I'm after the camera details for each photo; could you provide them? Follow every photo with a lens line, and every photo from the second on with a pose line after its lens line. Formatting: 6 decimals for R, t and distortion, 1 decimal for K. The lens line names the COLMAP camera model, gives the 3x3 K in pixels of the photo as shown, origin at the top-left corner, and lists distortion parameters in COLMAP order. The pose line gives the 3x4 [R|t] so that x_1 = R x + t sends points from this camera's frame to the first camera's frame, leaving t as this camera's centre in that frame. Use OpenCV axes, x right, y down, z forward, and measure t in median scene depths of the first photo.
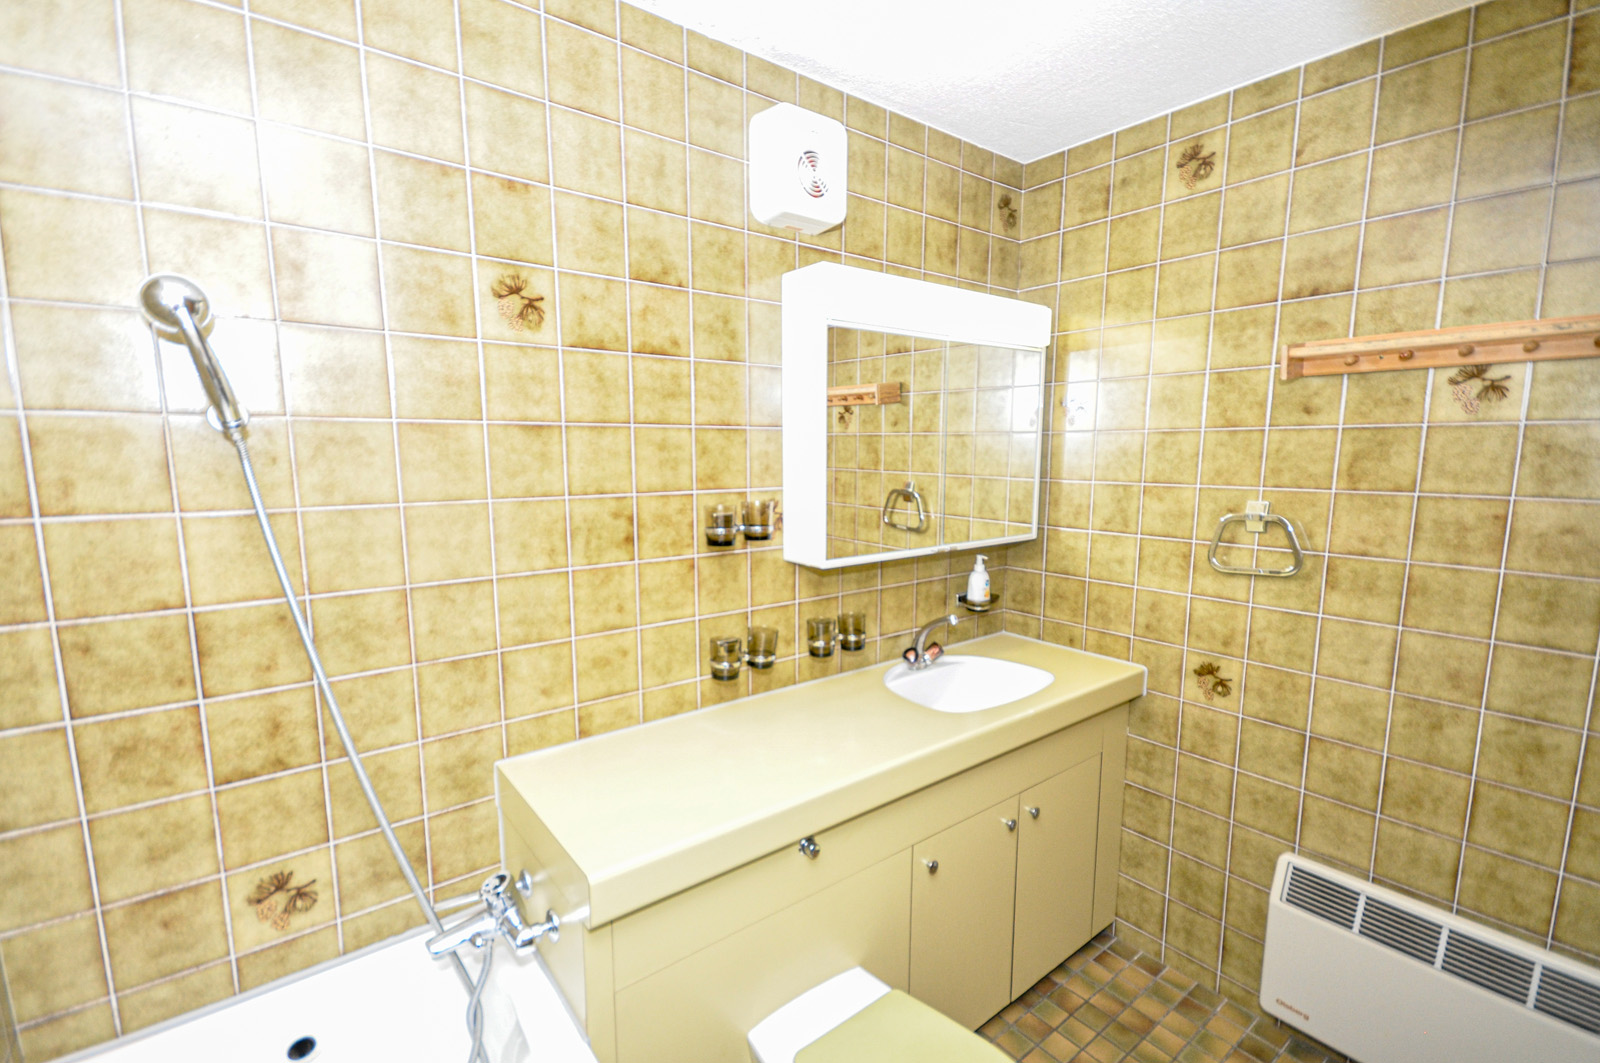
lens RADIAL K [[728.8, 0, 802.1], [0, 728.8, 561.9], [0, 0, 1]] dist [0.002564, 0.000785]
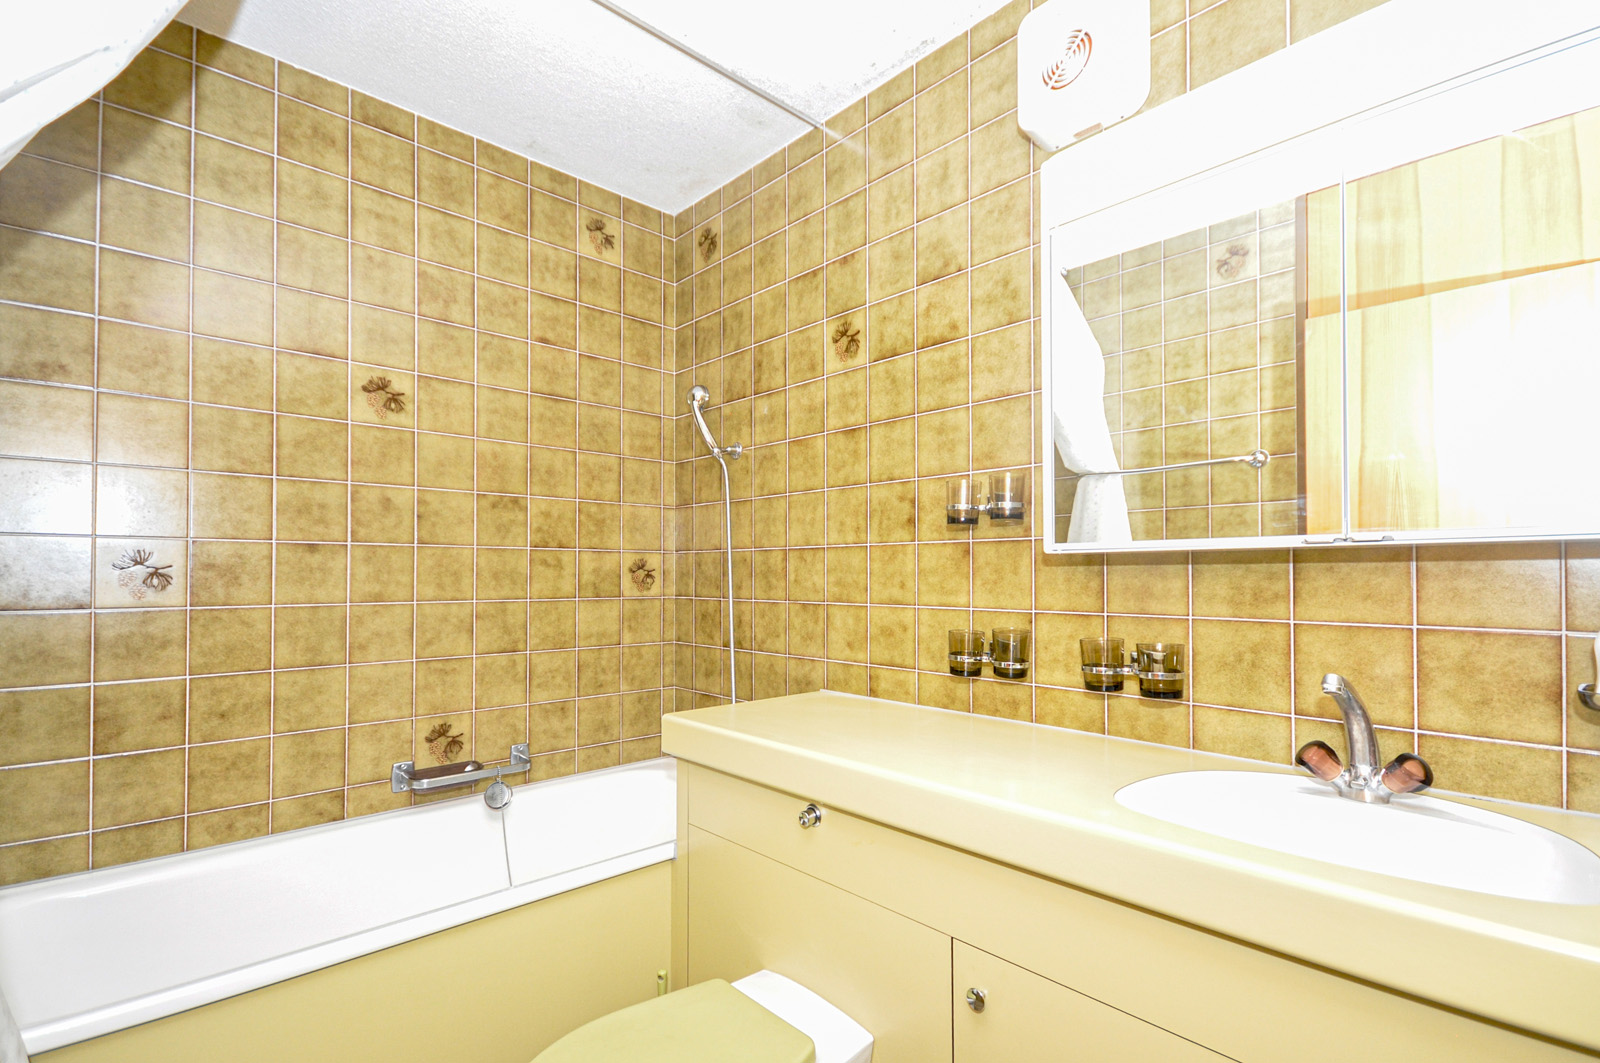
lens RADIAL K [[728.8, 0, 802.1], [0, 728.8, 561.9], [0, 0, 1]] dist [0.002564, 0.000785]
pose [[0.079772, -0.012688, -0.996732, 0.840525], [-0.154577, 0.987666, -0.024944, 0.082312], [0.984755, 0.156062, 0.076826, 0.790221]]
